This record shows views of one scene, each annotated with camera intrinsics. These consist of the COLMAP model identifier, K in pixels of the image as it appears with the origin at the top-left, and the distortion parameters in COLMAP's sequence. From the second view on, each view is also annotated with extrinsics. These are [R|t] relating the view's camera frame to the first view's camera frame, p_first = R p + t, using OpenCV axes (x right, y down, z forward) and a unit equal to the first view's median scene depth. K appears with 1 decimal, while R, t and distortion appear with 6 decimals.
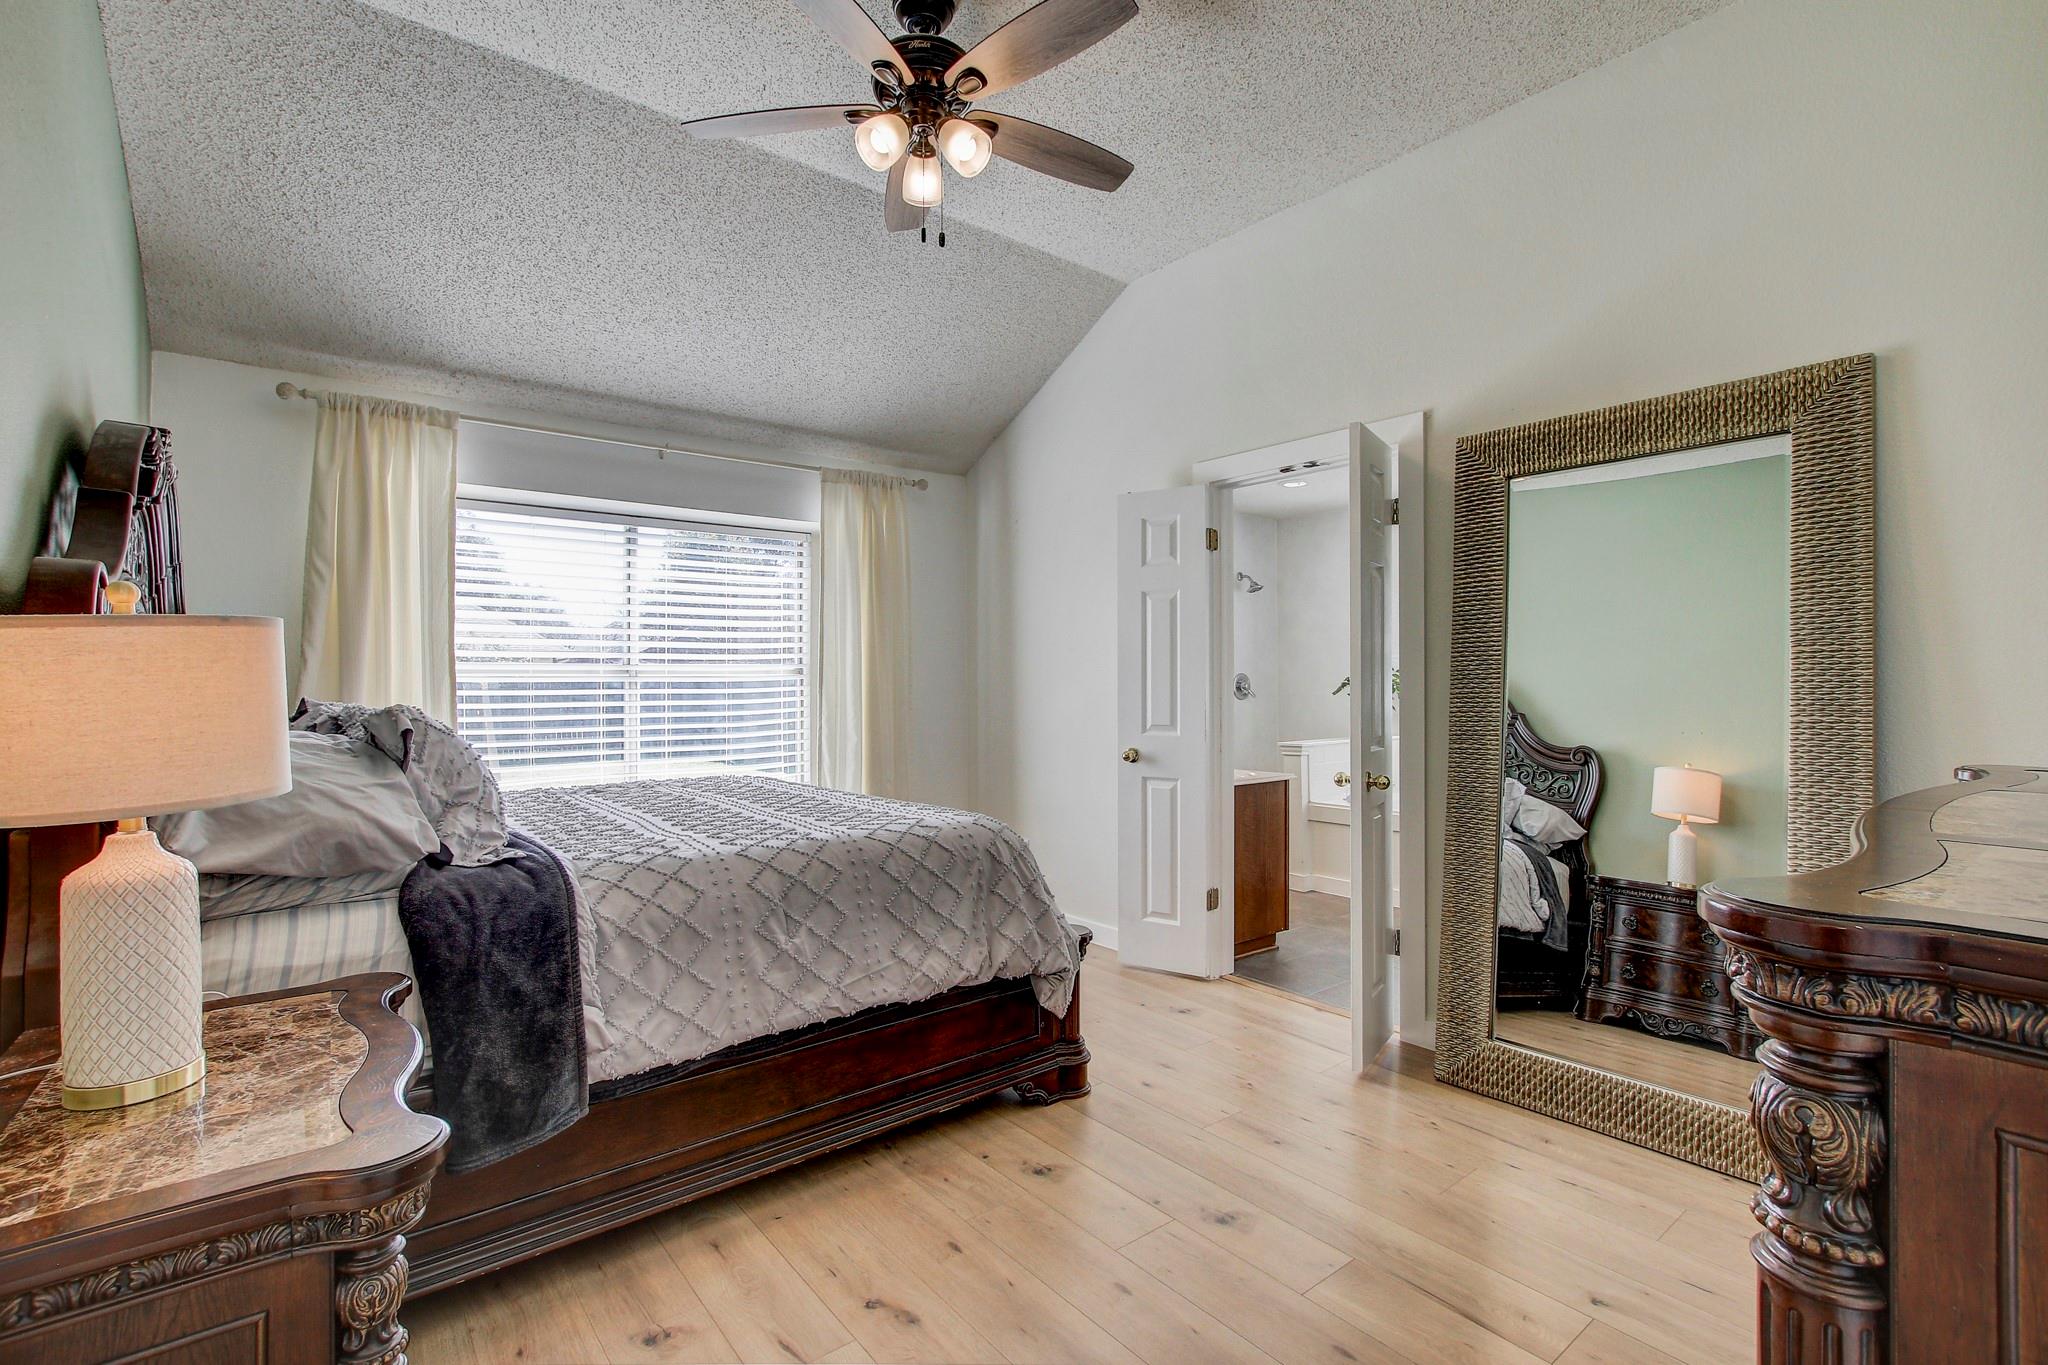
lens RADIAL K [[935.6, 0, 1026.4], [0, 935.6, 679.9], [0, 0, 1]] dist [-0.011435, 0.003832]
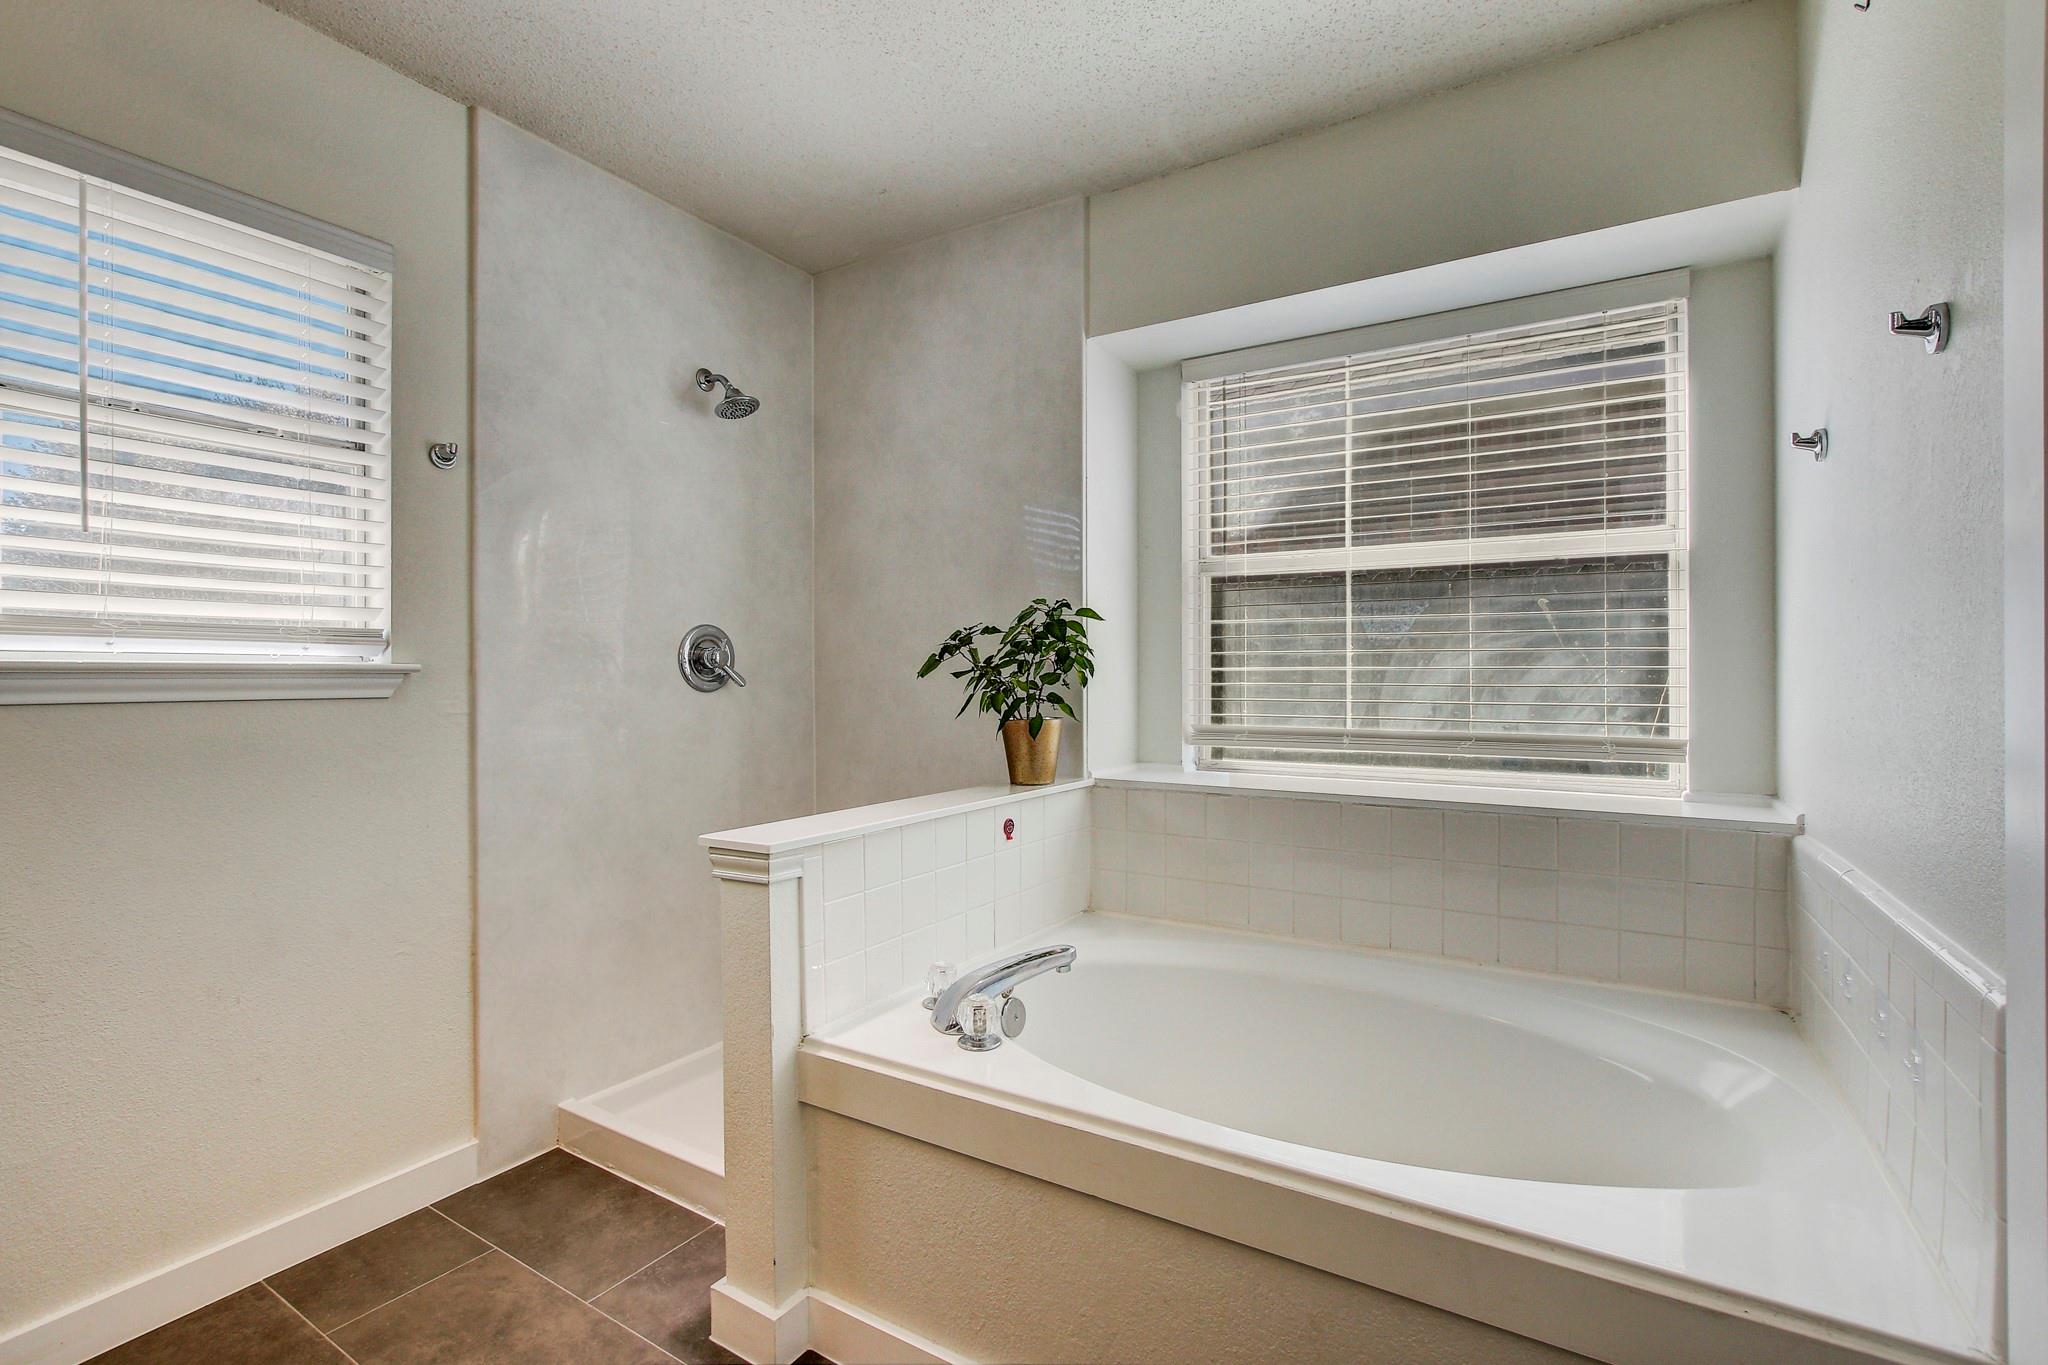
lens RADIAL K [[935.6, 0, 1024.5], [0, 935.6, 679.2], [0, 0, 1]] dist [-0.011435, 0.003832]
pose [[0.946341, -0.007093, 0.323092, 0.231205], [0.006676, 0.999975, 0.002400, 0.015627], [-0.323101, -0.000114, 0.946365, 0.592262]]
